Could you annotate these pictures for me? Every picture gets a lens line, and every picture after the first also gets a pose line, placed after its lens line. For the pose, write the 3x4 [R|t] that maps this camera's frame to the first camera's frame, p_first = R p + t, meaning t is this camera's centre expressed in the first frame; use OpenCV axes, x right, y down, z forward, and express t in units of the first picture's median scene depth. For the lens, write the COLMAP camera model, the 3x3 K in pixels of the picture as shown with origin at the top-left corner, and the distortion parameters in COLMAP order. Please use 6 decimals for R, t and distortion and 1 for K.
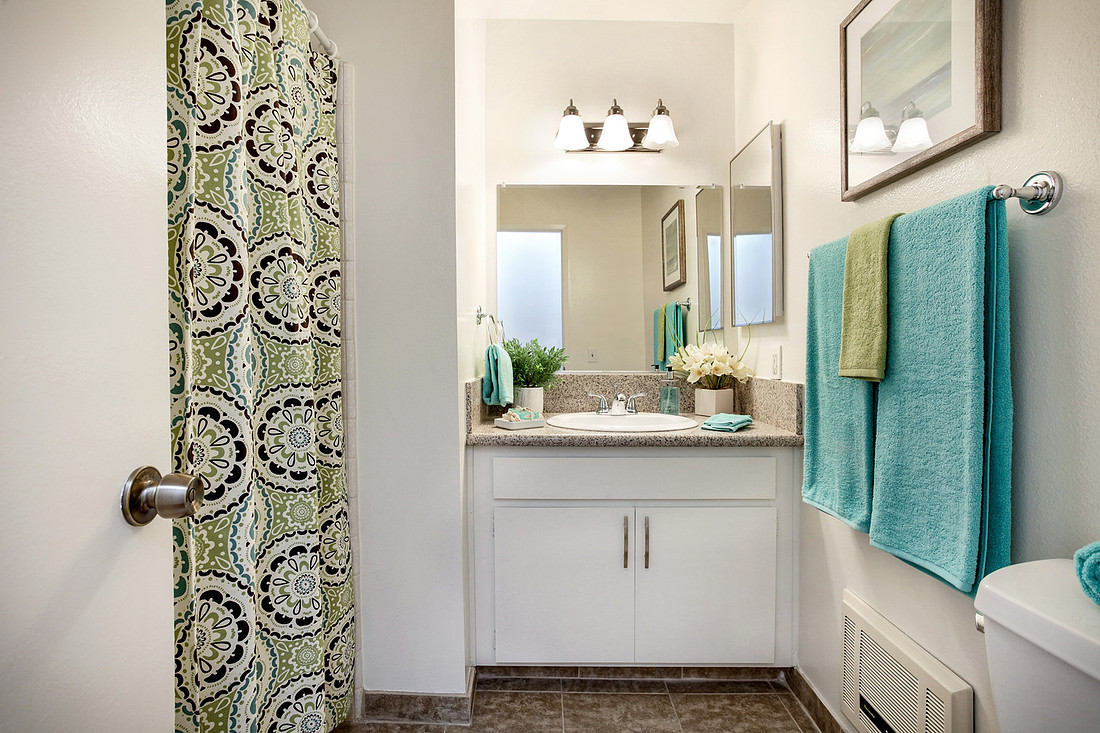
lens RADIAL K [[550.9, 0, 549.7], [0, 550.9, 351.5], [0, 0, 1]] dist [-0.070598, 0.033002]
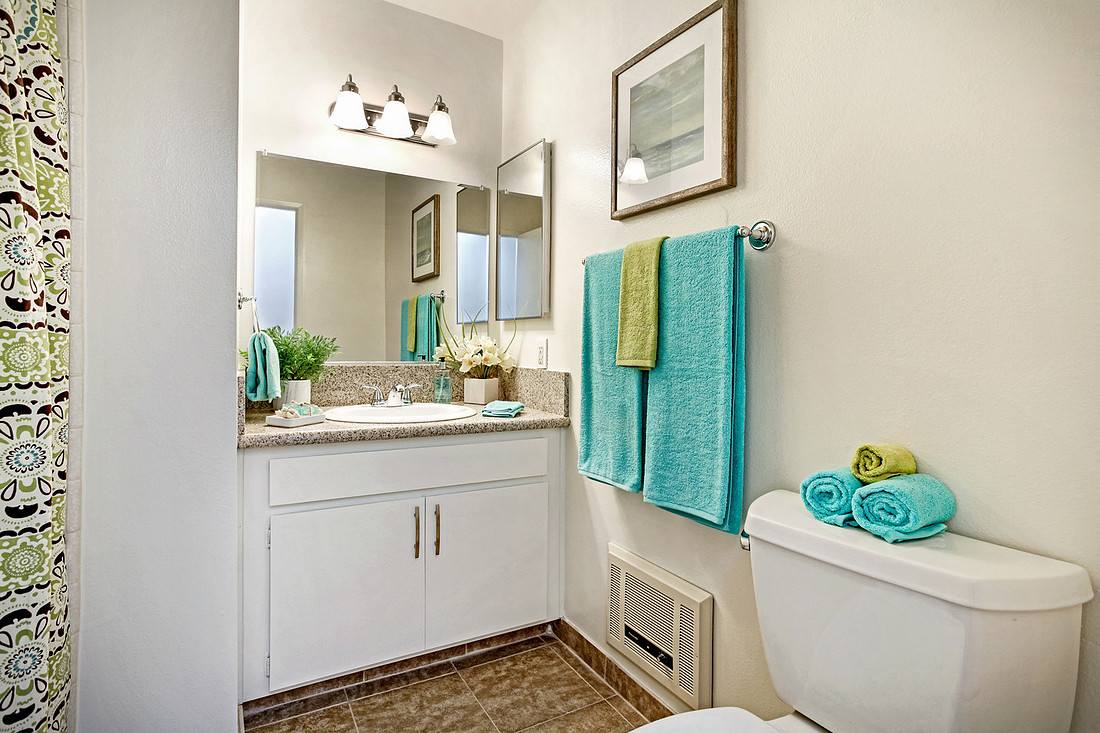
lens RADIAL K [[539.6, 0, 552.7], [0, 539.6, 344.9], [0, 0, 1]] dist [-0.072489, 0.032083]
pose [[0.857414, 0.009179, 0.514545, -0.160708], [-0.012785, 0.999912, 0.003466, -0.002332], [-0.514468, -0.009551, 0.857457, 0.037619]]
